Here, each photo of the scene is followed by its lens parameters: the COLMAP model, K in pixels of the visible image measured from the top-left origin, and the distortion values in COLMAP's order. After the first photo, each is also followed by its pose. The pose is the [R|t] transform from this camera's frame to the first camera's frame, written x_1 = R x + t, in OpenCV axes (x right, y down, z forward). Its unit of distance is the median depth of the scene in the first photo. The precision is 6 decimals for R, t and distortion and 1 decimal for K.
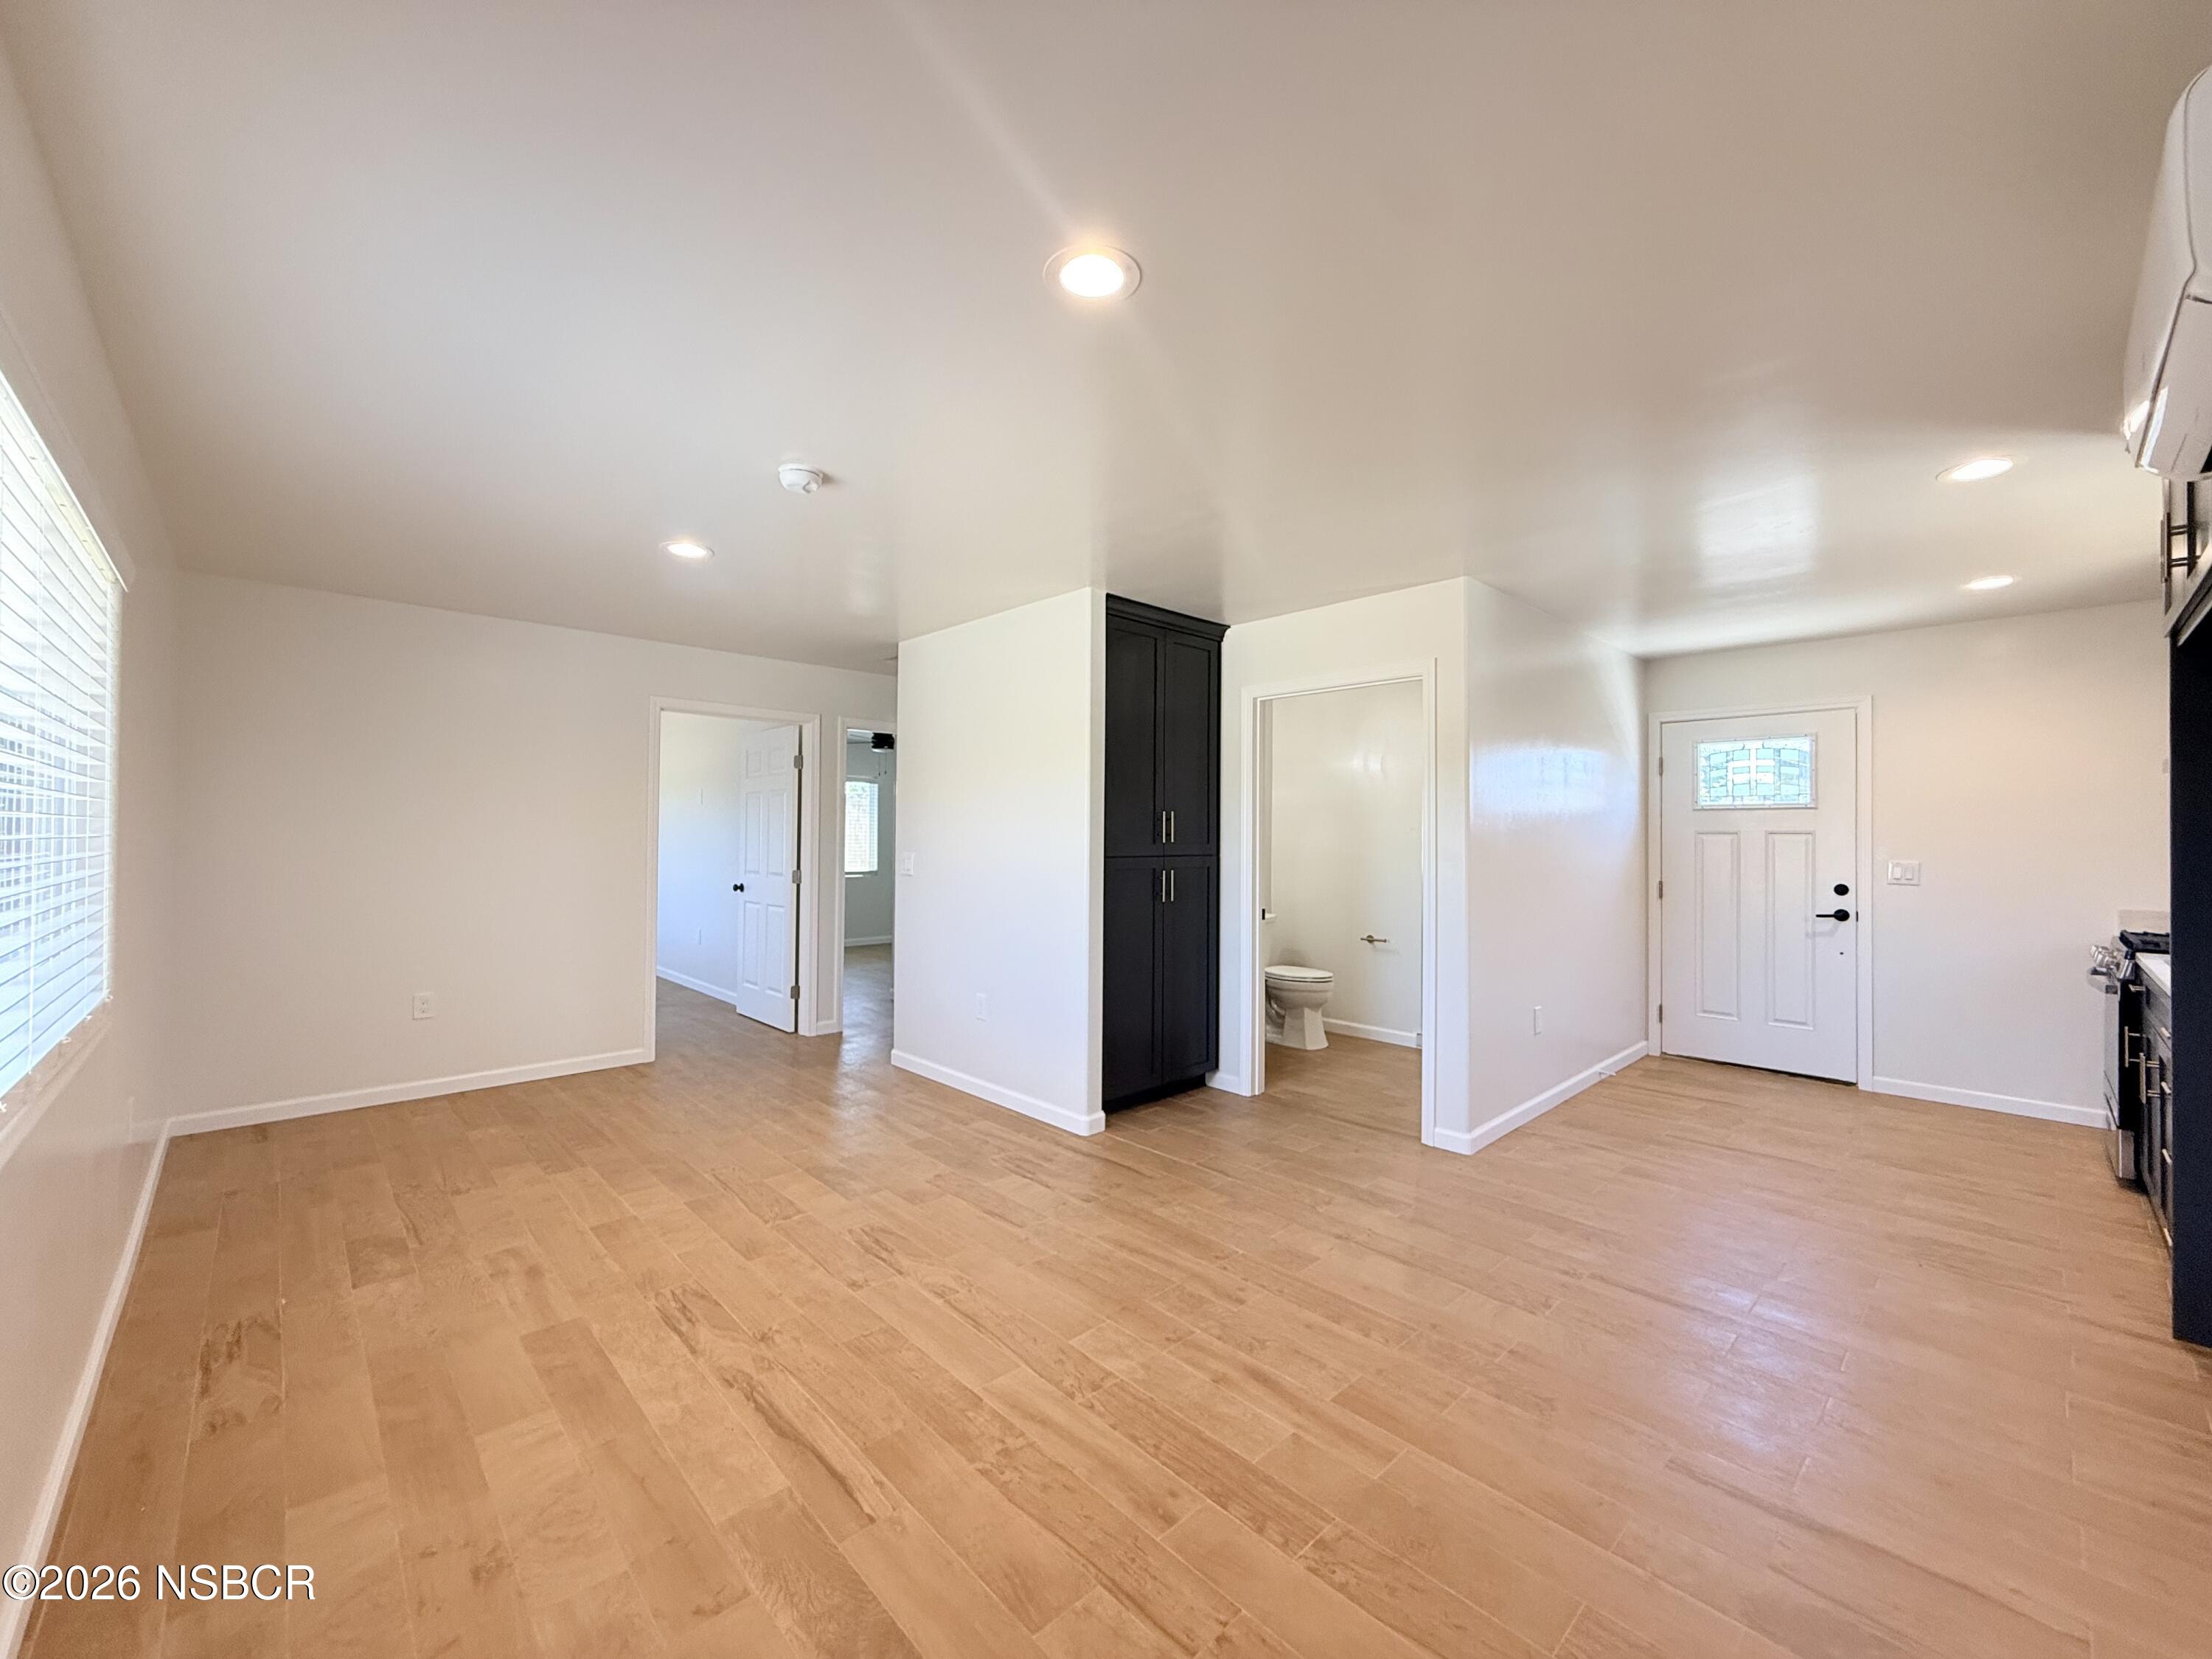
lens RADIAL K [[877.4, 0, 1099.4], [0, 877.4, 826.2], [0, 0, 1]] dist [-0.000897, 0.000163]
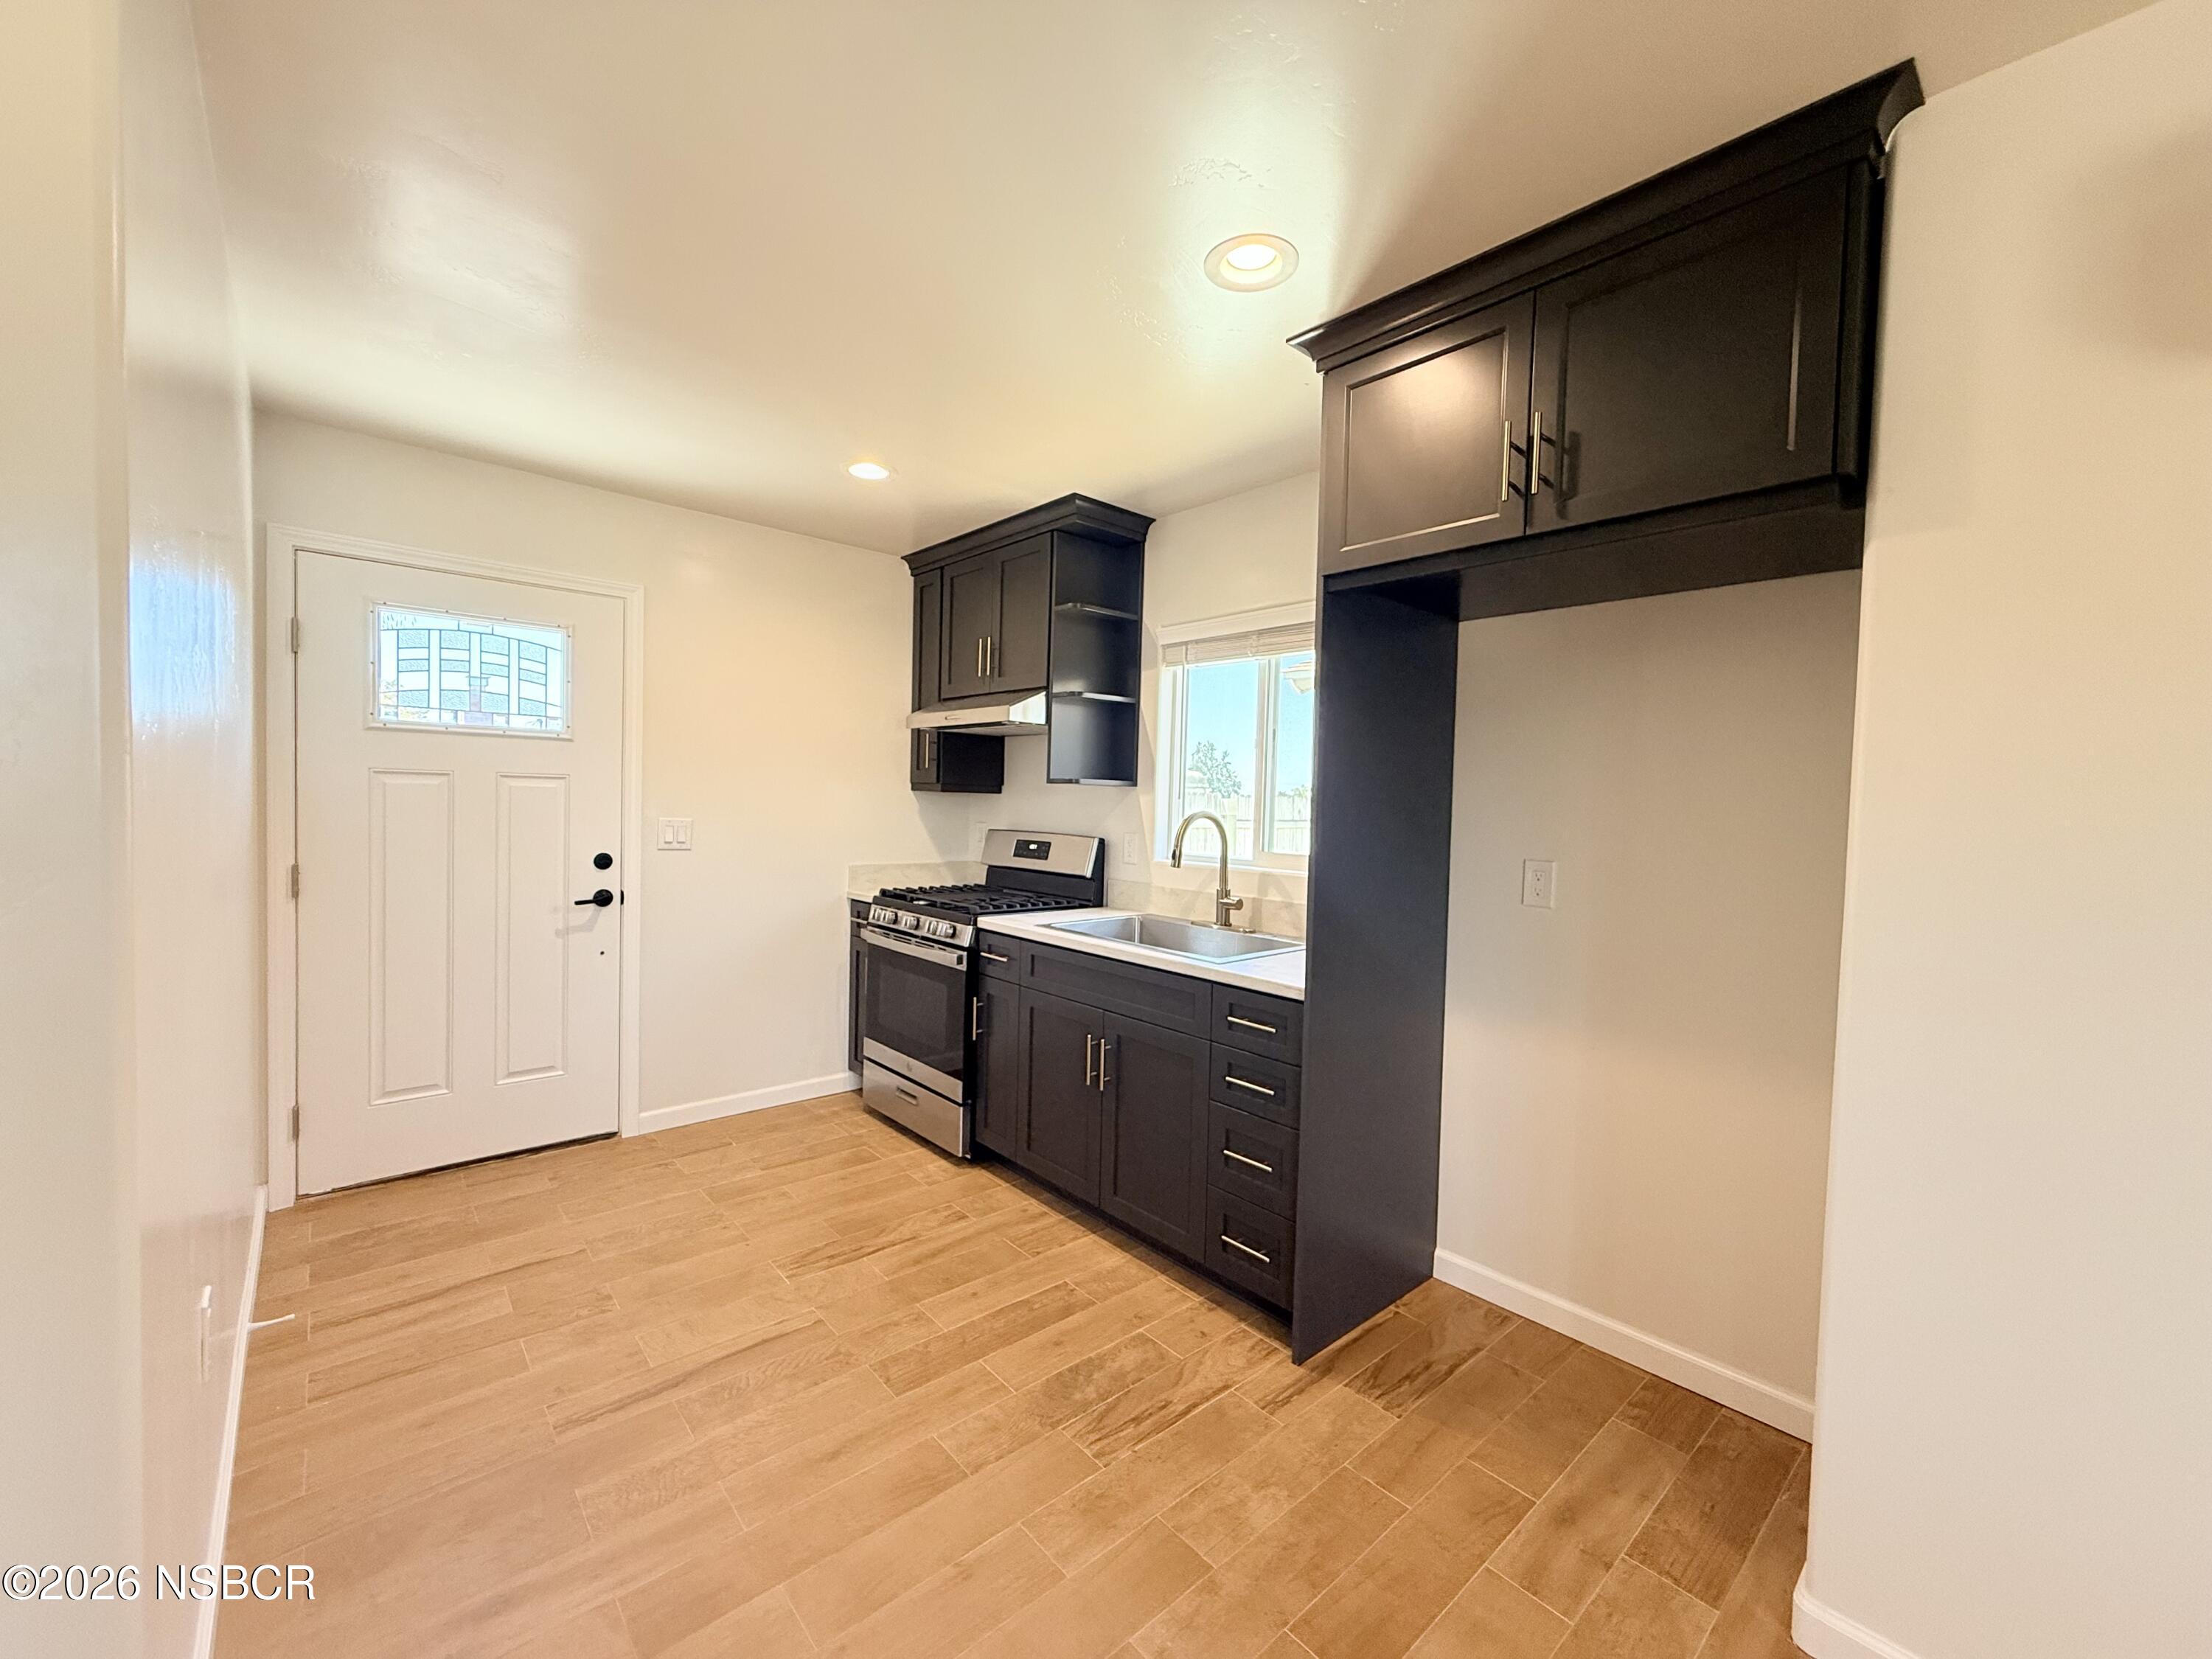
lens RADIAL K [[888.3, 0, 1106.0], [0, 888.3, 829.5], [0, 0, 1]] dist [-0.000190, 0.000050]
pose [[0.032742, -0.040141, 0.998657, 0.232968], [-0.040657, 0.998313, 0.041461, 0.003595], [-0.998637, -0.041960, 0.031054, 0.832862]]
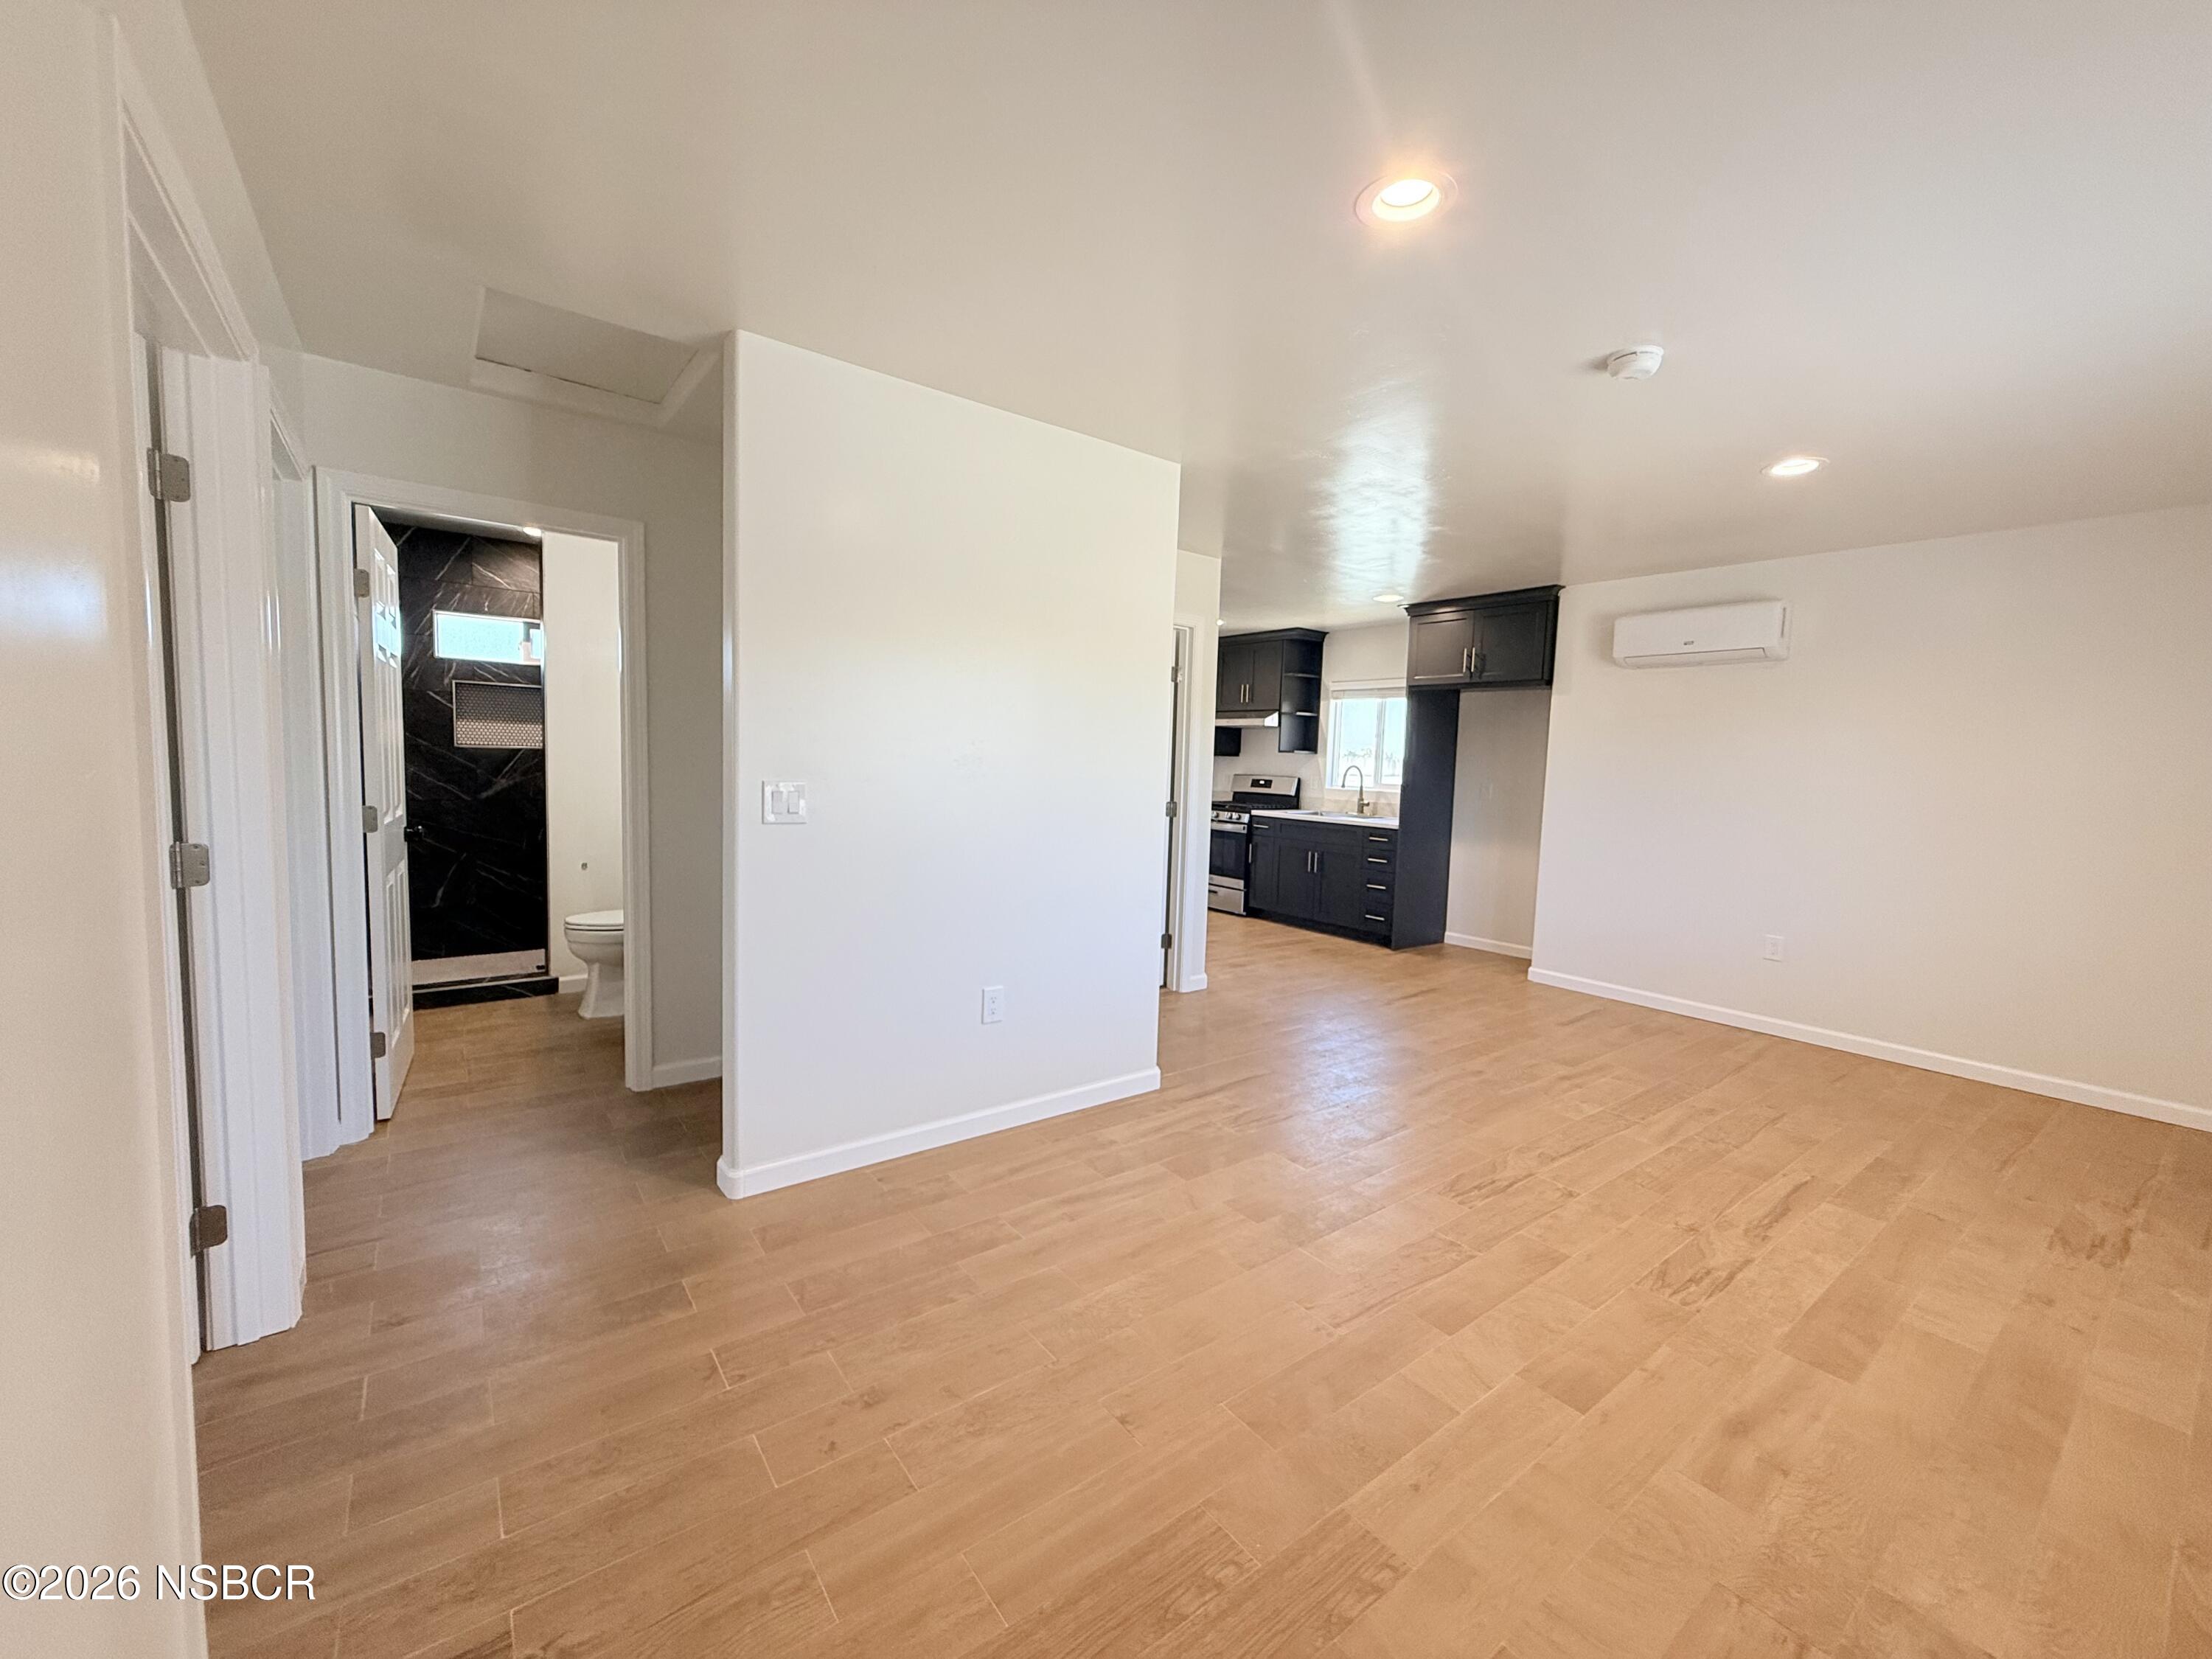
lens RADIAL K [[877.4, 0, 1099.4], [0, 877.4, 826.2], [0, 0, 1]] dist [-0.000897, 0.000163]
pose [[0.115810, -0.082264, 0.989859, -1.044942], [-0.044868, 0.995114, 0.087950, 0.006035], [-0.992257, -0.054599, 0.111553, 1.127105]]
